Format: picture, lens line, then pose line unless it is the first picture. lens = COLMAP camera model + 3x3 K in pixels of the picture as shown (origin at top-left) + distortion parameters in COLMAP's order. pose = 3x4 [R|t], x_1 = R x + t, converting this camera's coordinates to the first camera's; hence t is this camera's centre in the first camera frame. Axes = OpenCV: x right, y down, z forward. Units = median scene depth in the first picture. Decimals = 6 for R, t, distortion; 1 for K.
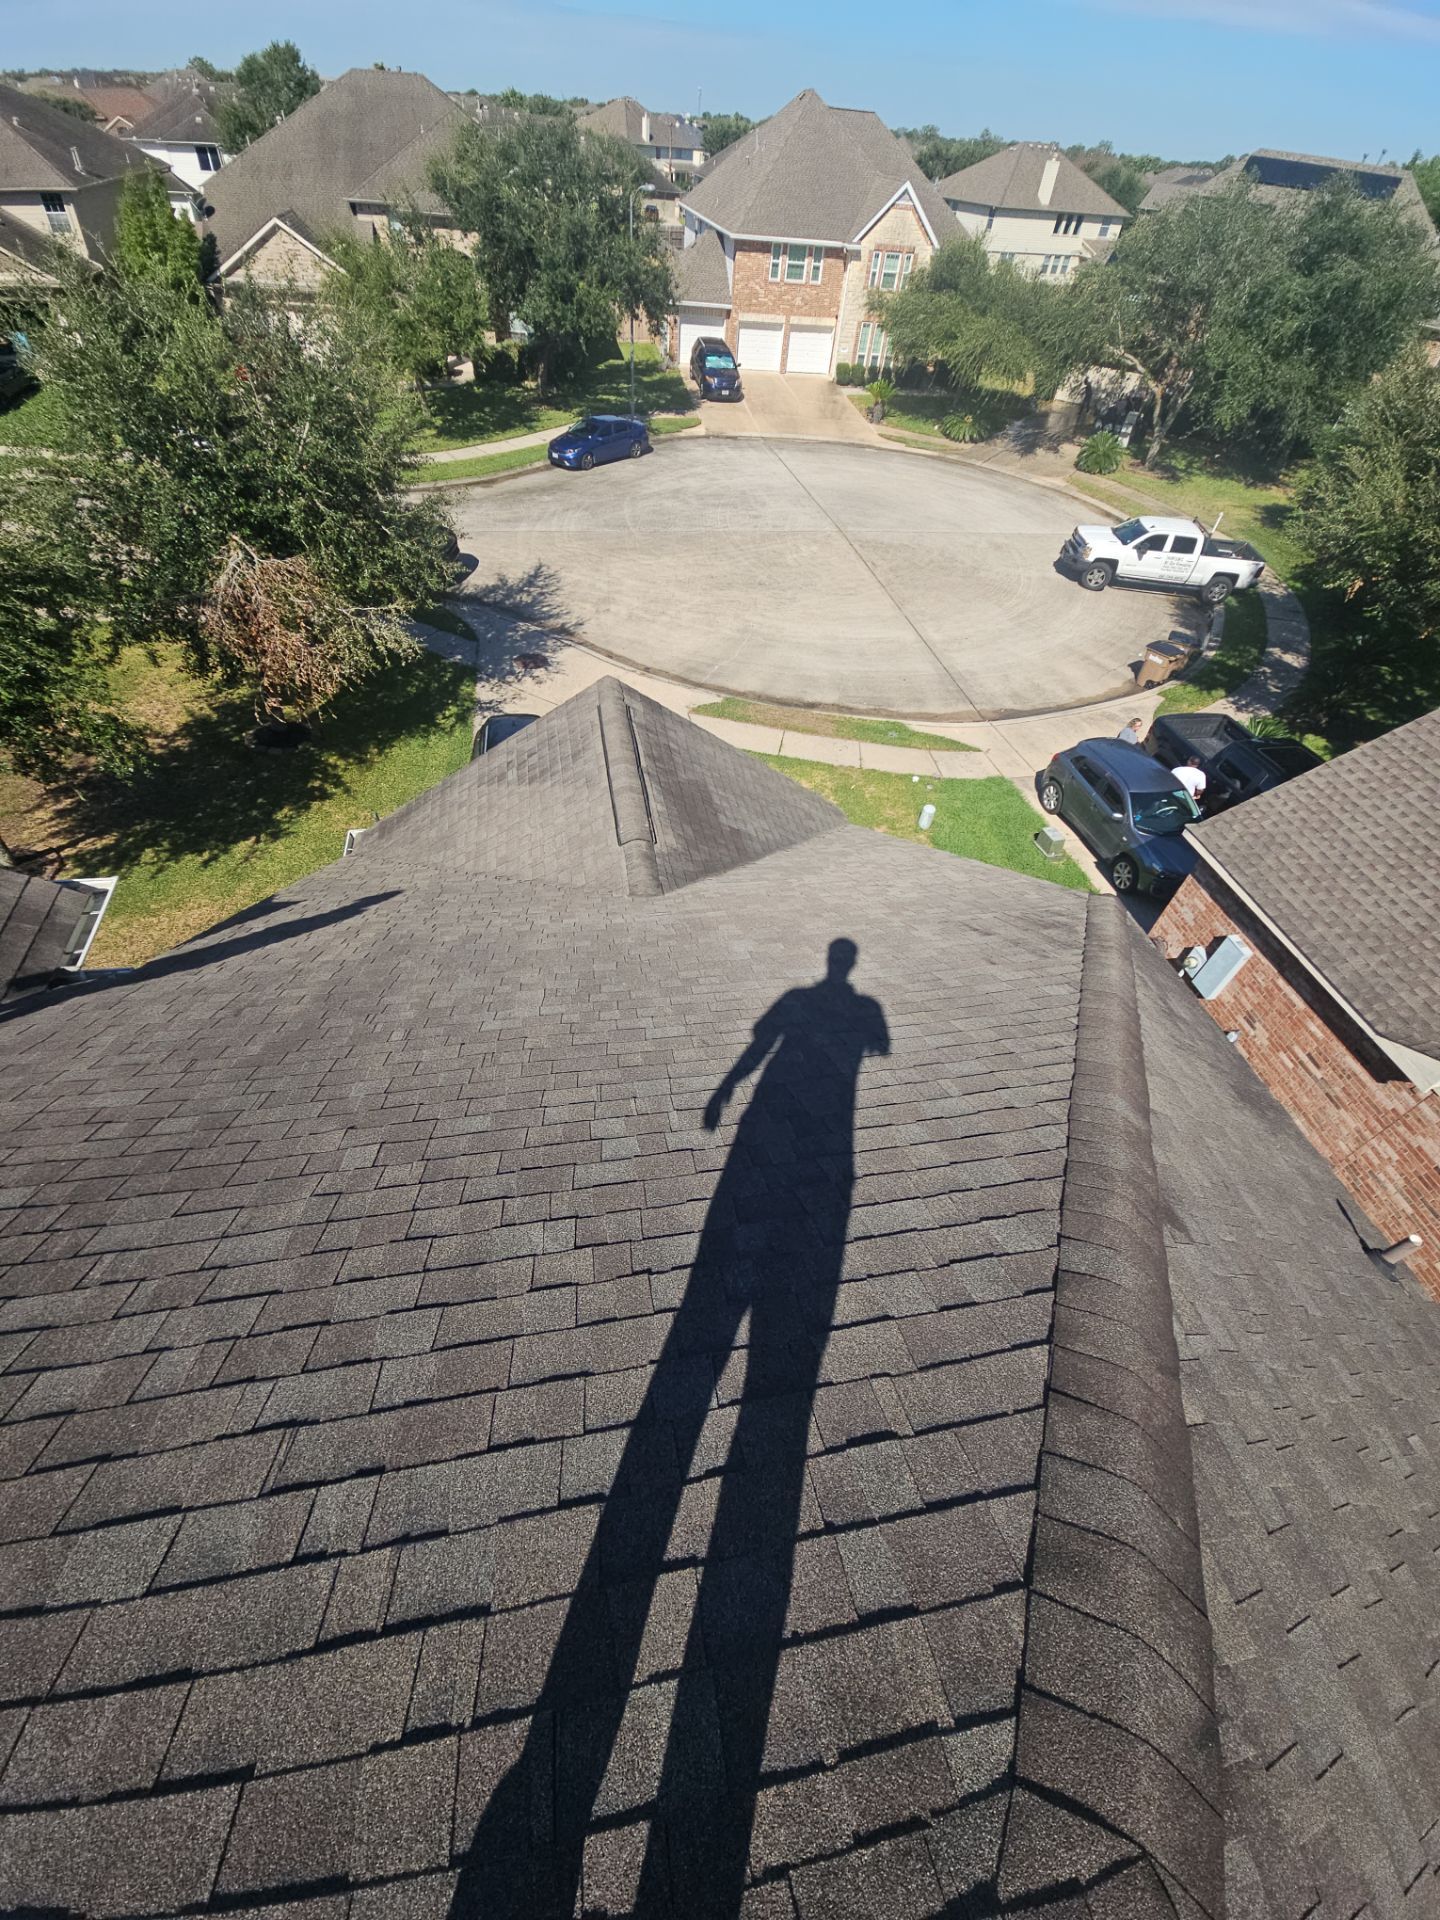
lens RADIAL K [[789.4, 0, 726.2], [0, 789.4, 939.7], [0, 0, 1]] dist [0.014898, -0.006919]
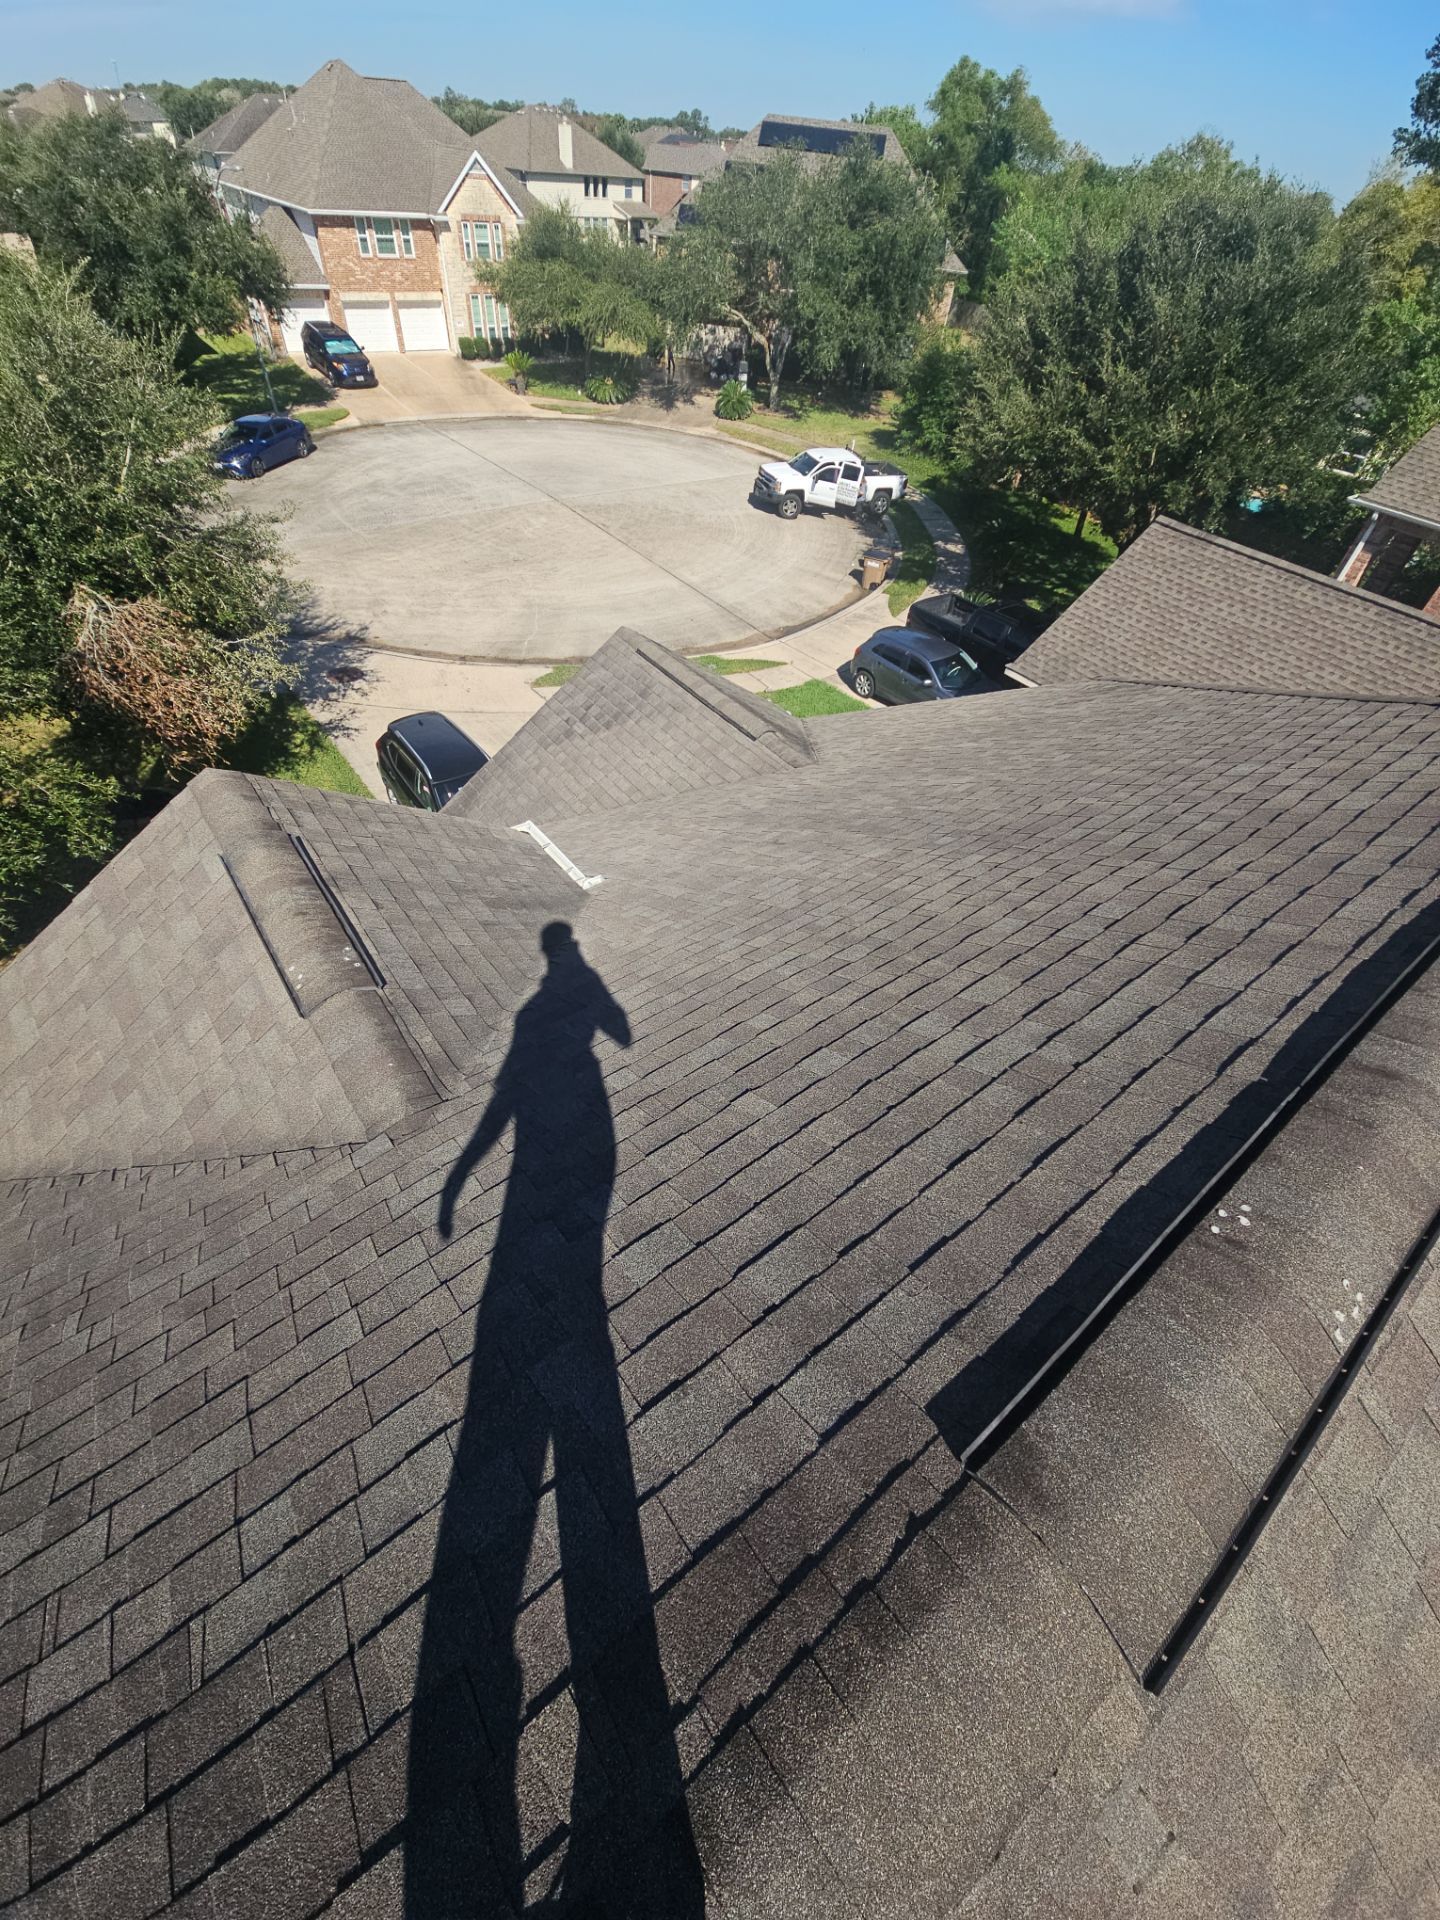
lens RADIAL K [[776.8, 0, 726.2], [0, 776.8, 949.2], [0, 0, 1]] dist [-0.001918, 0.000130]
pose [[0.889934, -0.328613, 0.316276, -0.192869], [0.313457, 0.944403, 0.099237, 0.013093], [-0.331302, 0.010824, 0.943463, -0.036262]]
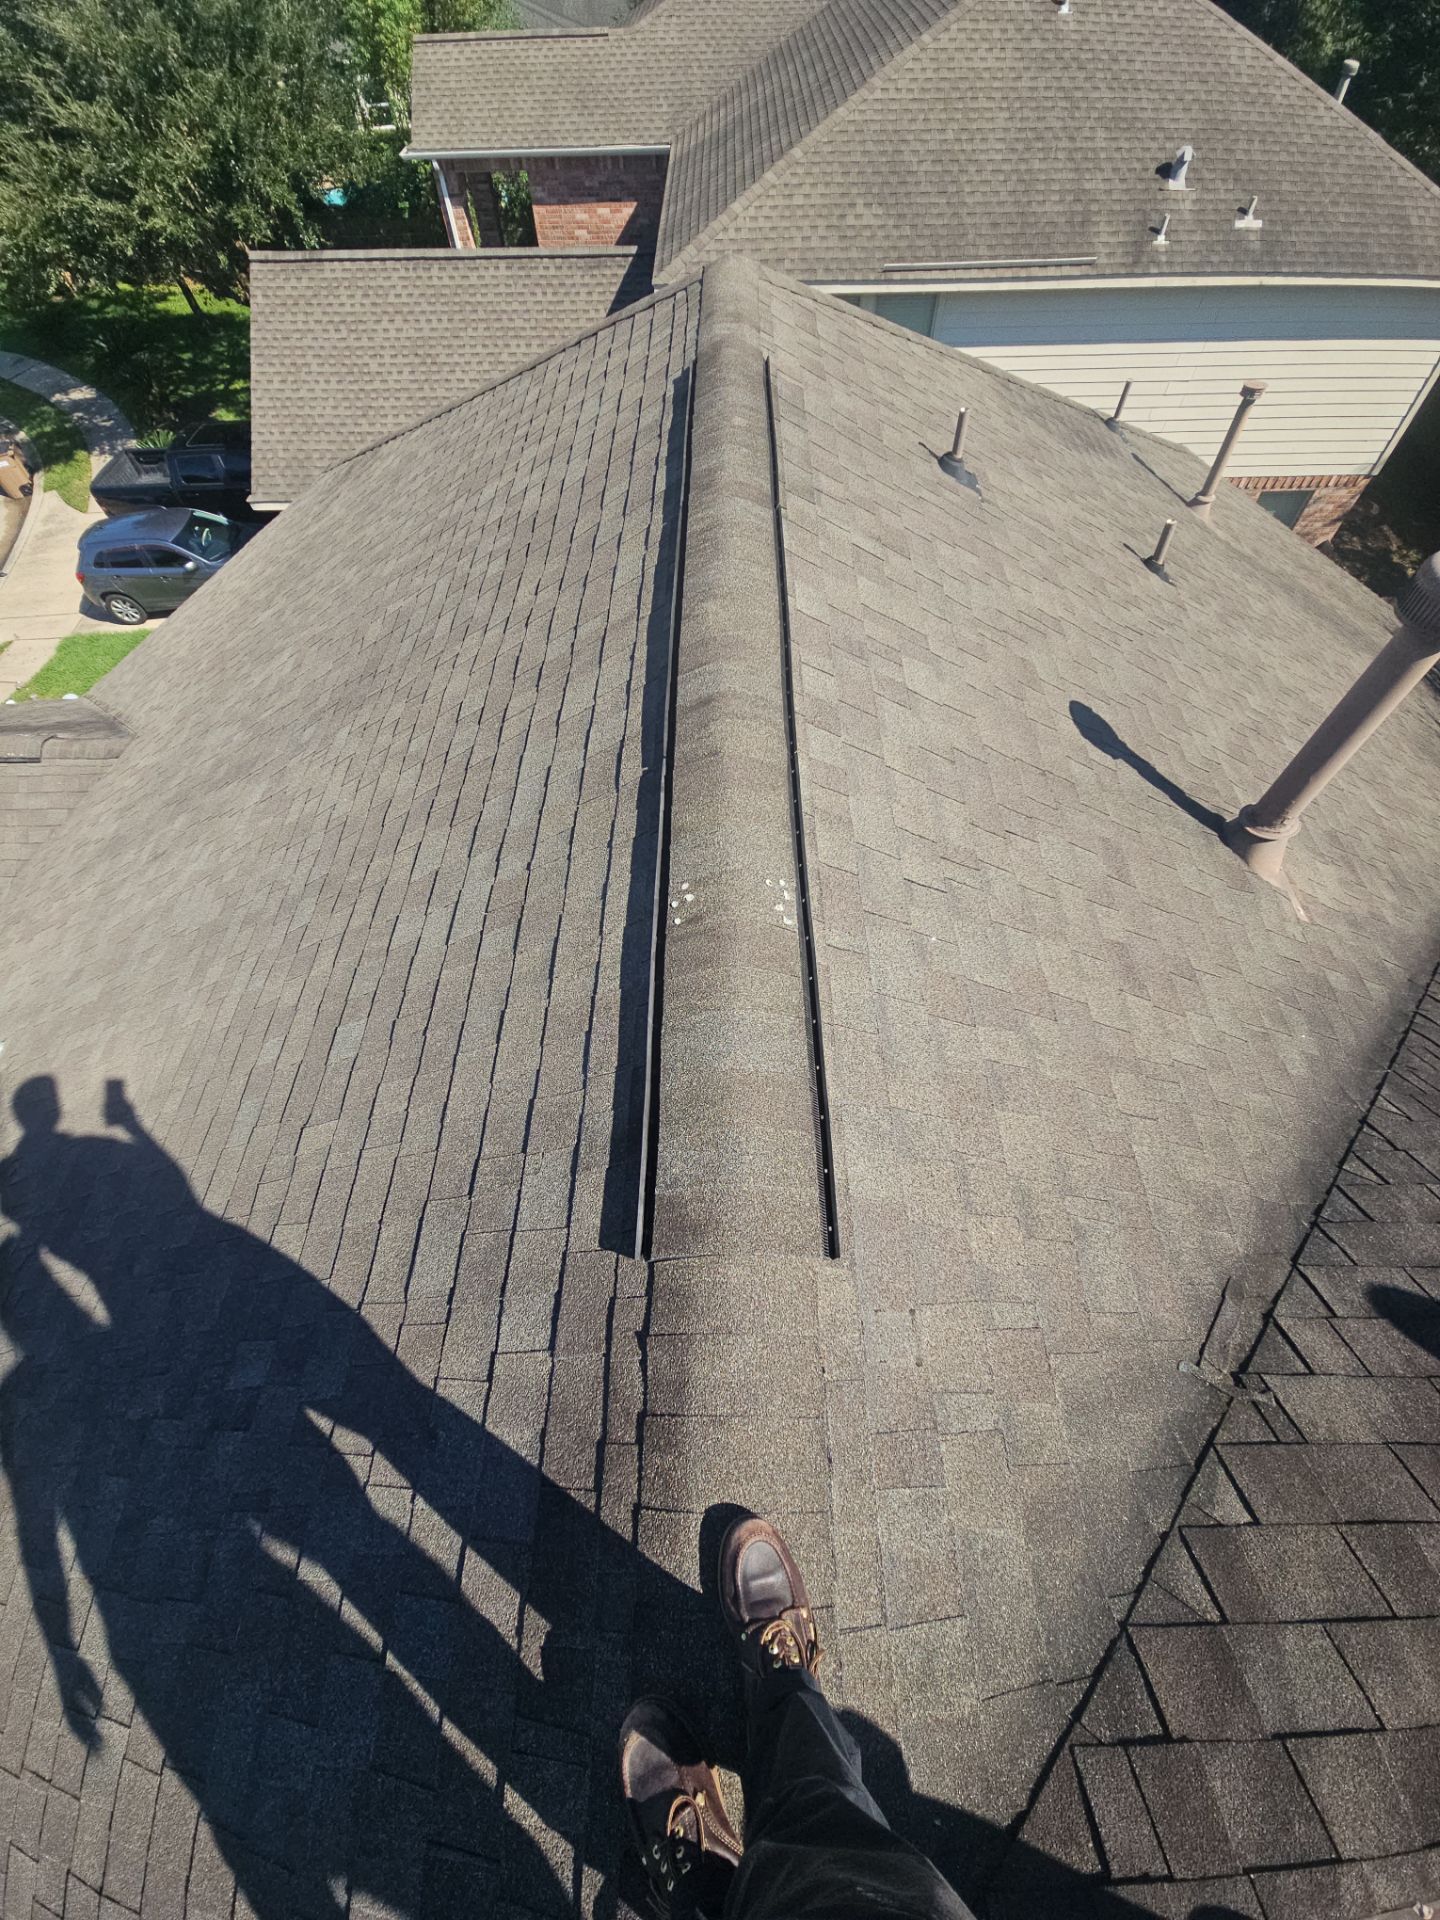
lens RADIAL K [[780.4, 0, 724.9], [0, 780.4, 942.2], [0, 0, 1]] dist [-0.002021, 0.000283]
pose [[0.178292, -0.859051, 0.479837, -0.179762], [0.723658, 0.444902, 0.527619, 0.019978], [-0.666732, 0.253168, 0.700981, -0.041794]]
